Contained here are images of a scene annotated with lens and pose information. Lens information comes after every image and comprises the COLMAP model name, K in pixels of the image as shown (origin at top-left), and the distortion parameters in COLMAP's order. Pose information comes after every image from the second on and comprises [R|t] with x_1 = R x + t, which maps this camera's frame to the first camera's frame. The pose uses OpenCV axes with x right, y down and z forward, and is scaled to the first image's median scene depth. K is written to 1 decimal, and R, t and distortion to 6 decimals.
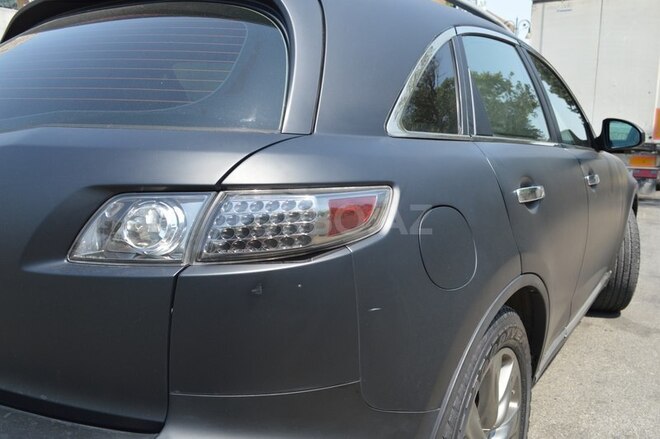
lens RADIAL K [[570.3, 0, 330.0], [0, 570.3, 219.5], [0, 0, 1]] dist [-0.002388, -0.001704]
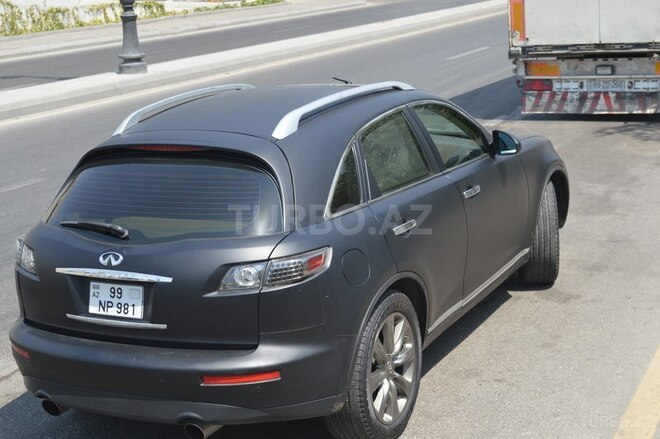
lens RADIAL K [[1134.7, 0, 330.0], [0, 1134.7, 219.5], [0, 0, 1]] dist [0.011536, 0.000446]
pose [[0.989058, -0.106340, 0.102255, -0.374911], [0.100063, 0.992876, 0.064685, -0.492236], [-0.108405, -0.053746, 0.992653, -3.851245]]
